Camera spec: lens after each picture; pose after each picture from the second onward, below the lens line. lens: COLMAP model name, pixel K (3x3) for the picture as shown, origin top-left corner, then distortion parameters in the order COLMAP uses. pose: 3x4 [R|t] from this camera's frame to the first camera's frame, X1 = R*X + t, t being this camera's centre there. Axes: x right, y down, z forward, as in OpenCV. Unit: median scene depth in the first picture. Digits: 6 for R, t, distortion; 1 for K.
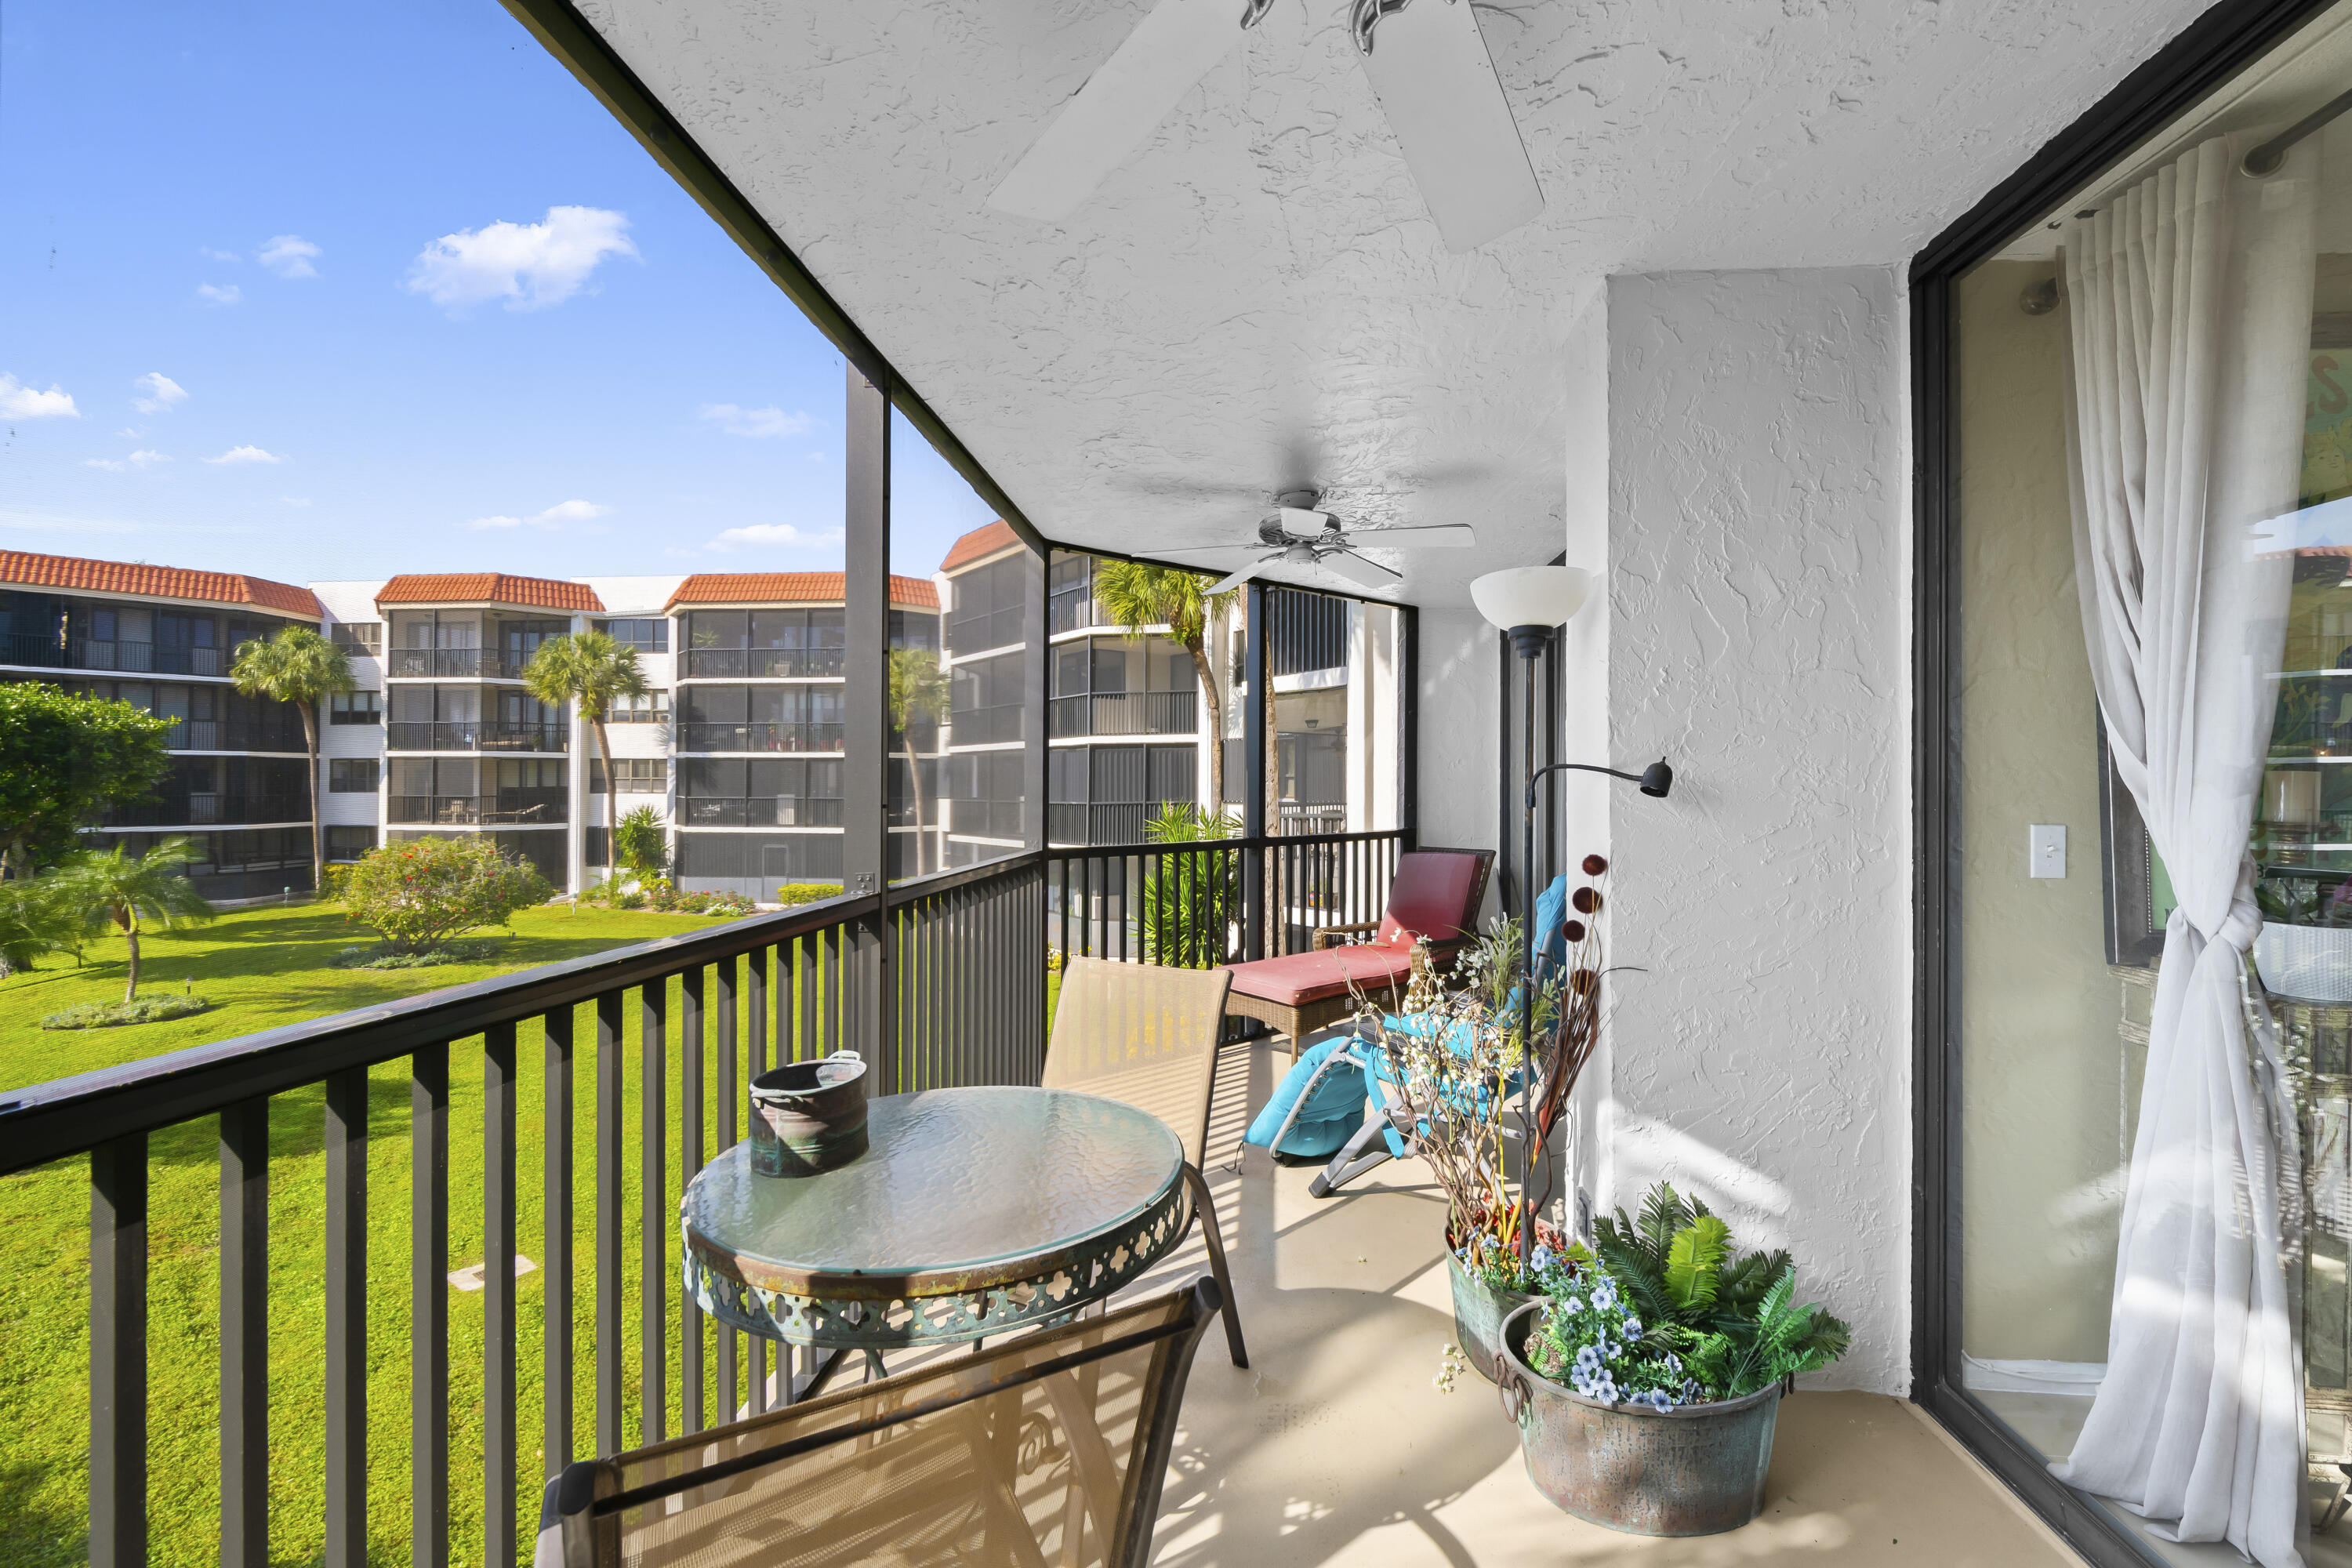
lens RADIAL K [[953.5, 0, 1188.5], [0, 953.5, 786.4], [0, 0, 1]] dist [-0.000546, -0.000234]
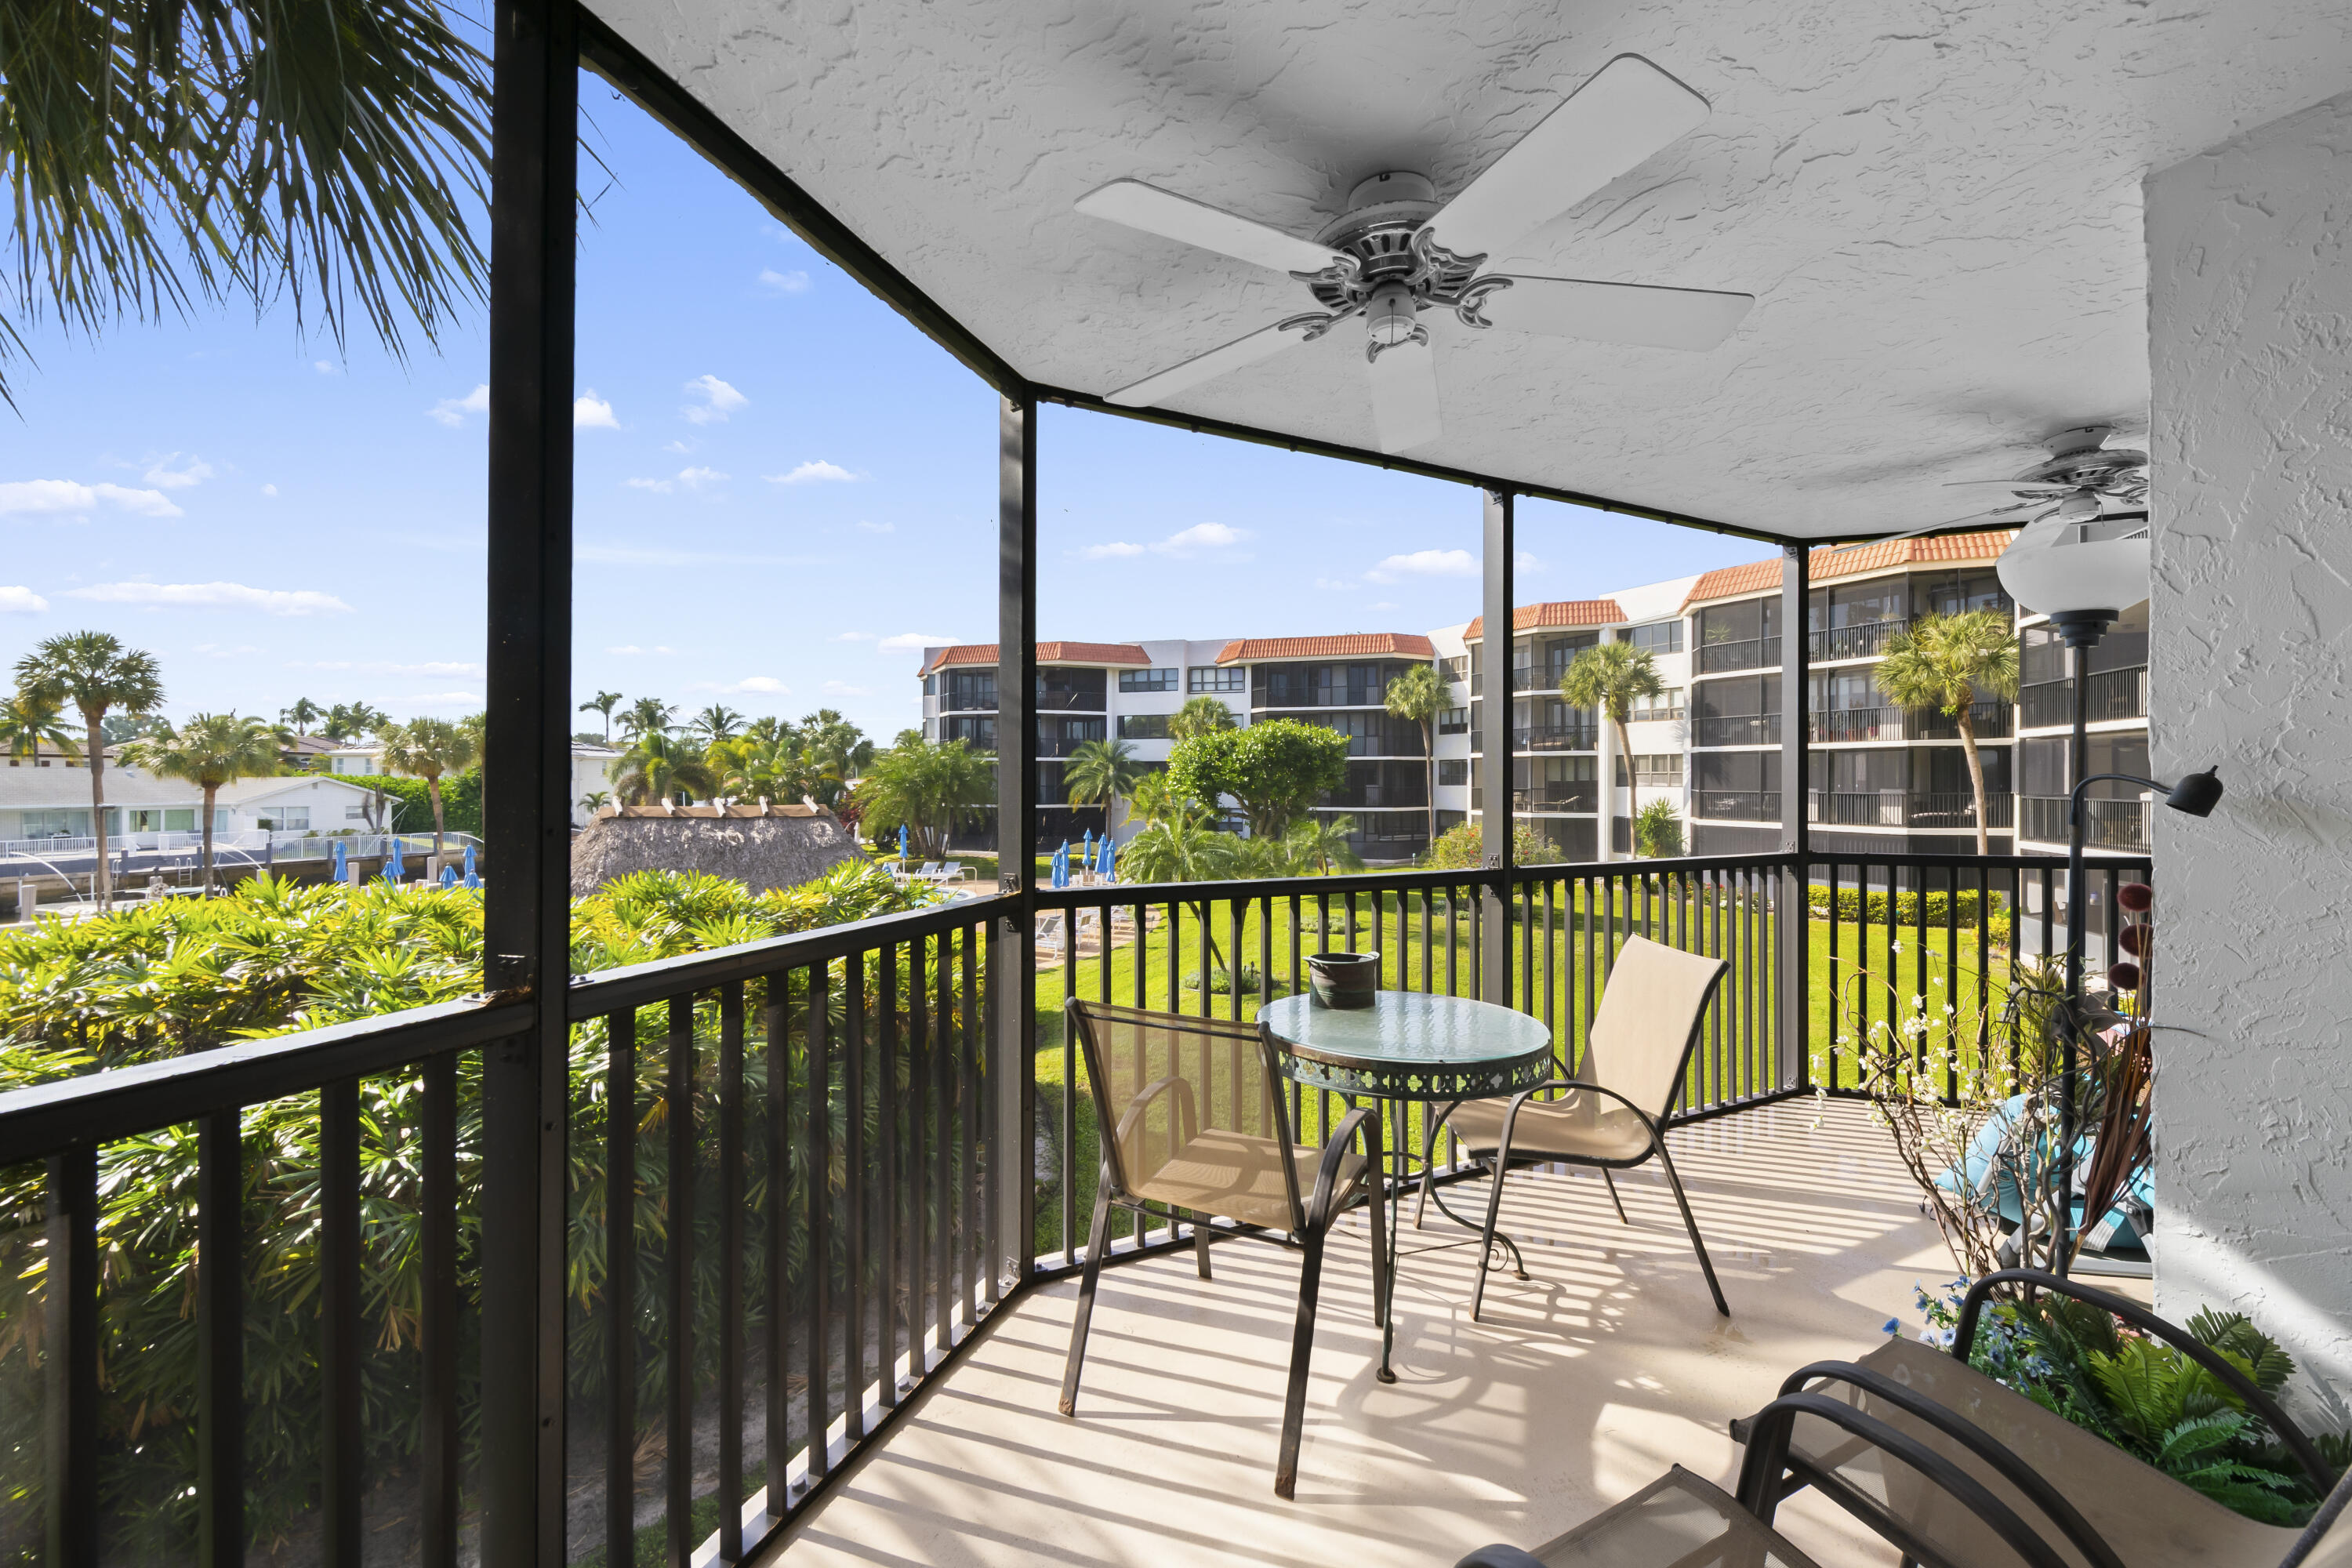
lens RADIAL K [[945.0, 0, 1185.5], [0, 945.0, 787.2], [0, 0, 1]] dist [0.001009, -0.000207]
pose [[0.528720, 0.004285, -0.848785, 0.043506], [0.003054, 0.999971, 0.006950, -0.001303], [0.848791, -0.006266, 0.528692, -0.008174]]
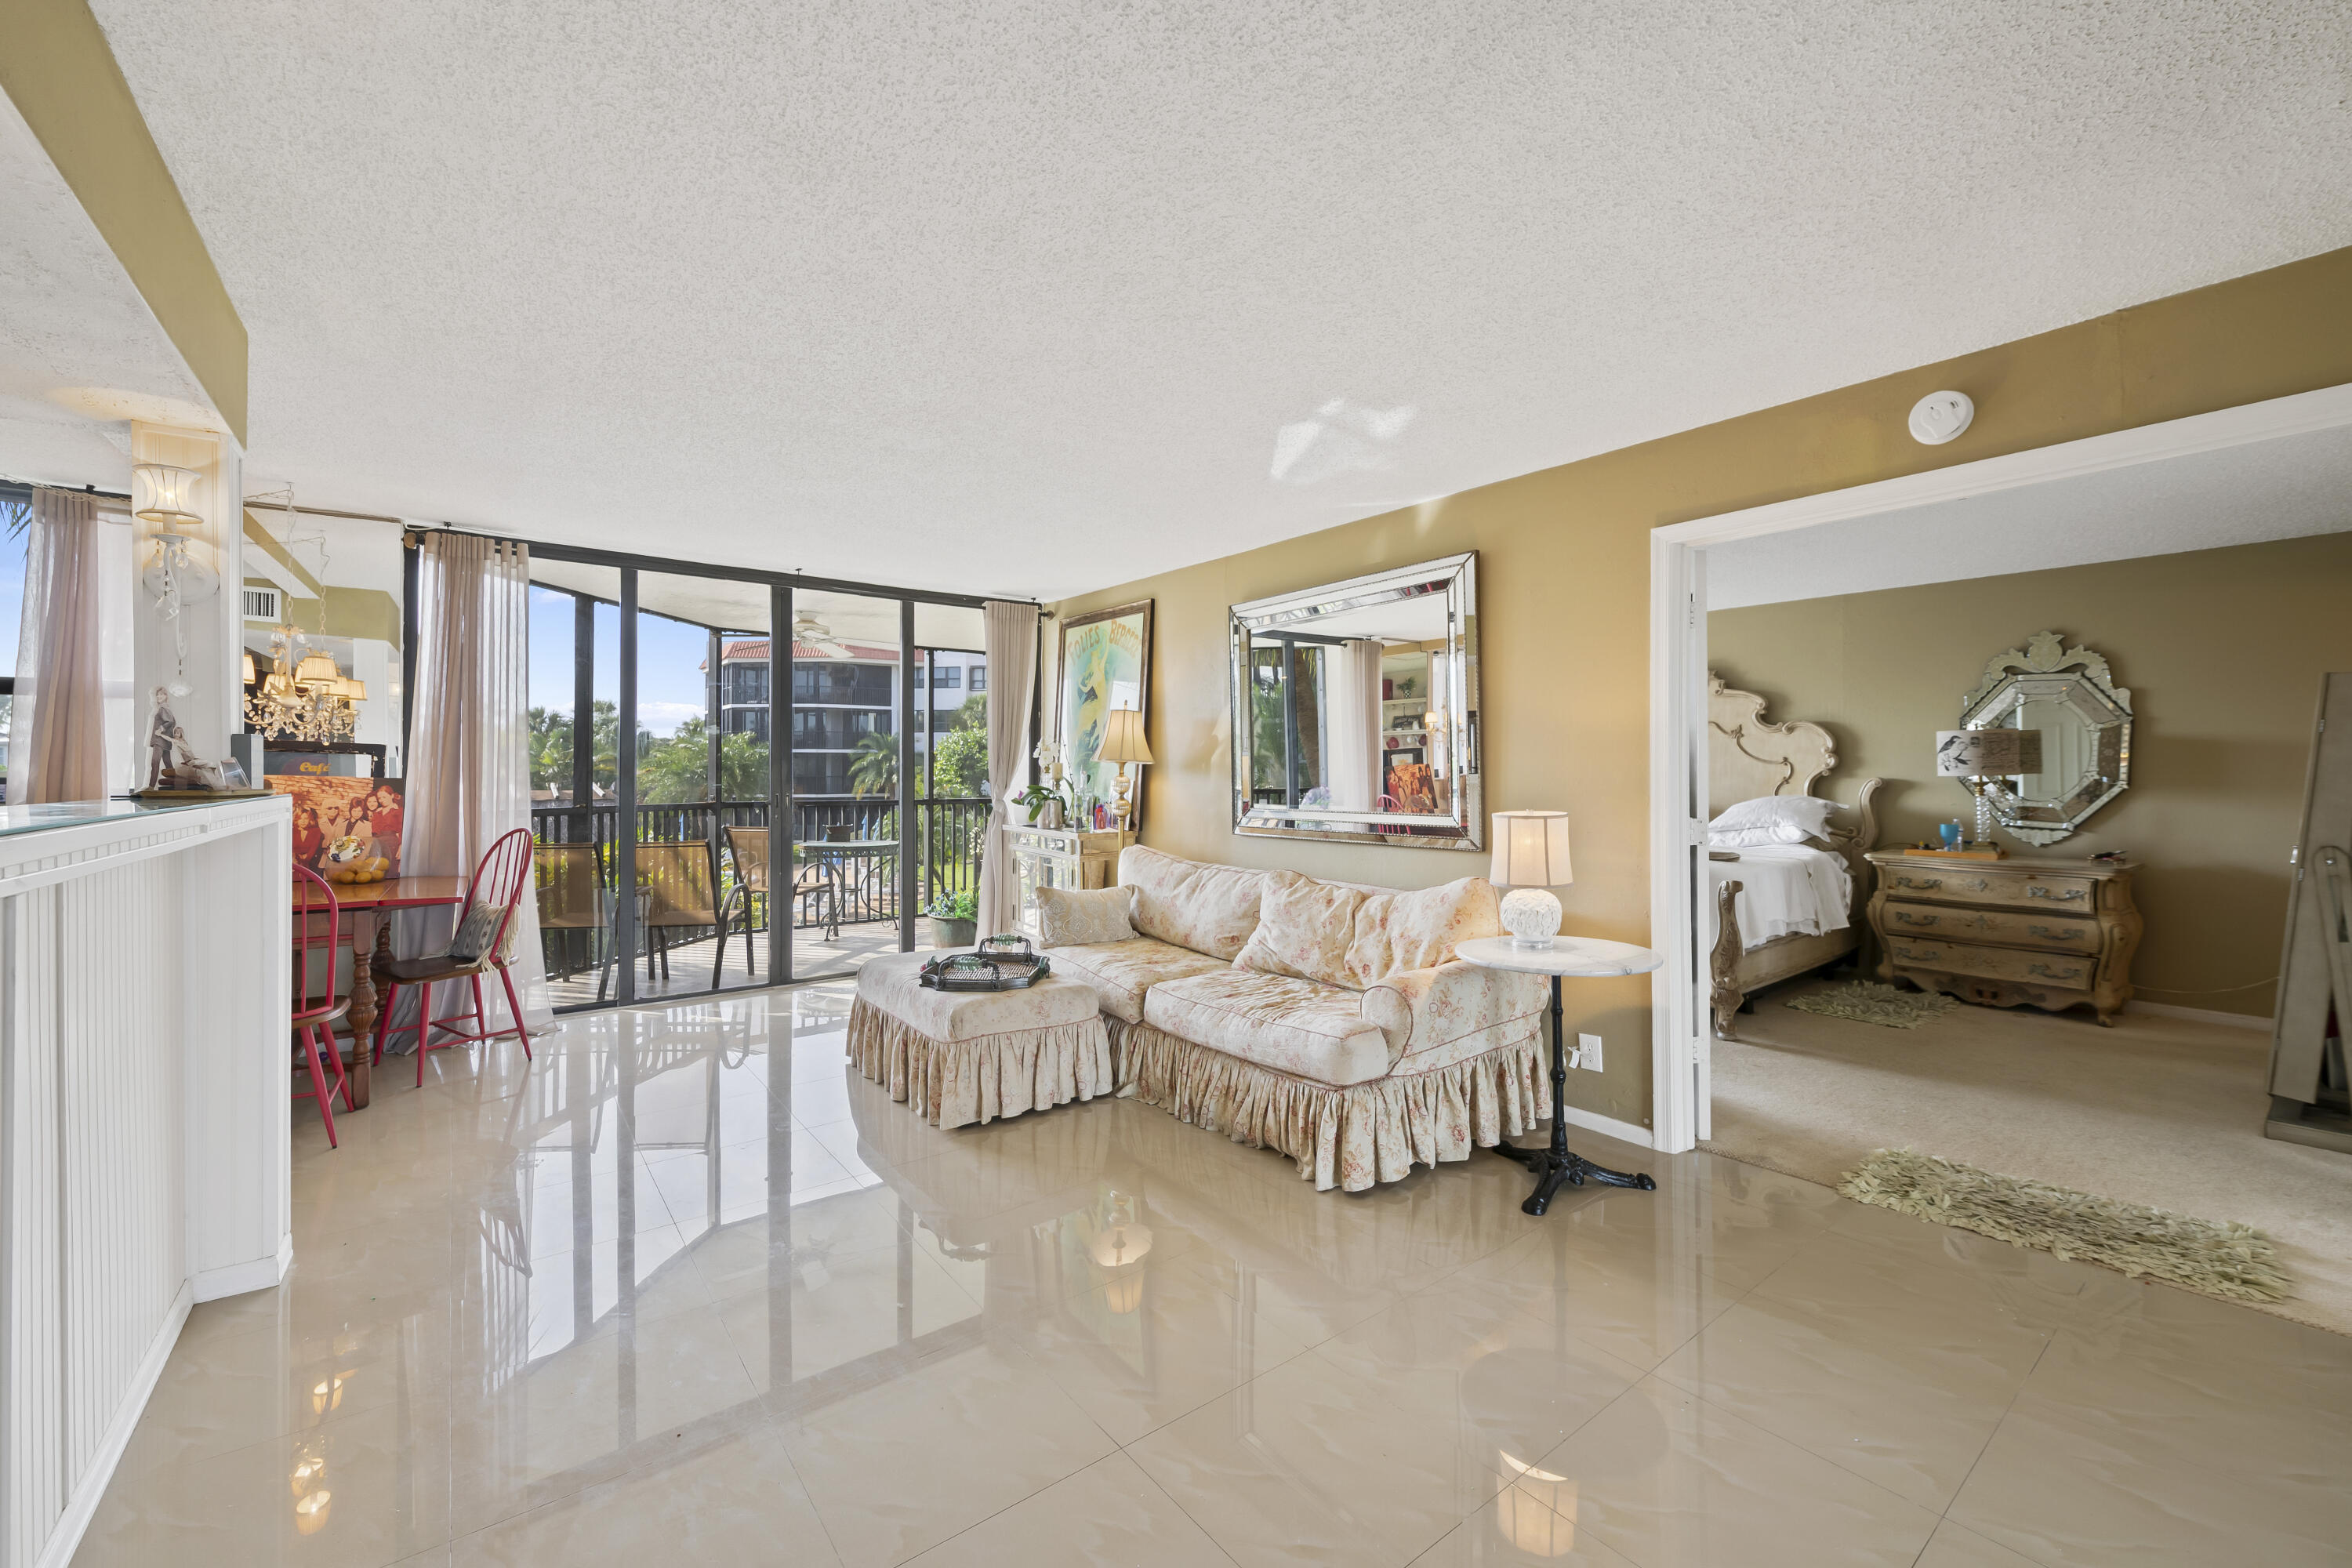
lens RADIAL K [[950.6, 0, 1184.6], [0, 950.6, 765.0], [0, 0, 1]] dist [0.003871, -0.000263]
pose [[0.681402, -0.008016, -0.731866, 0.210504], [0.005019, 0.999968, -0.006280, 0.000613], [0.731893, 0.000605, 0.681420, -0.051467]]
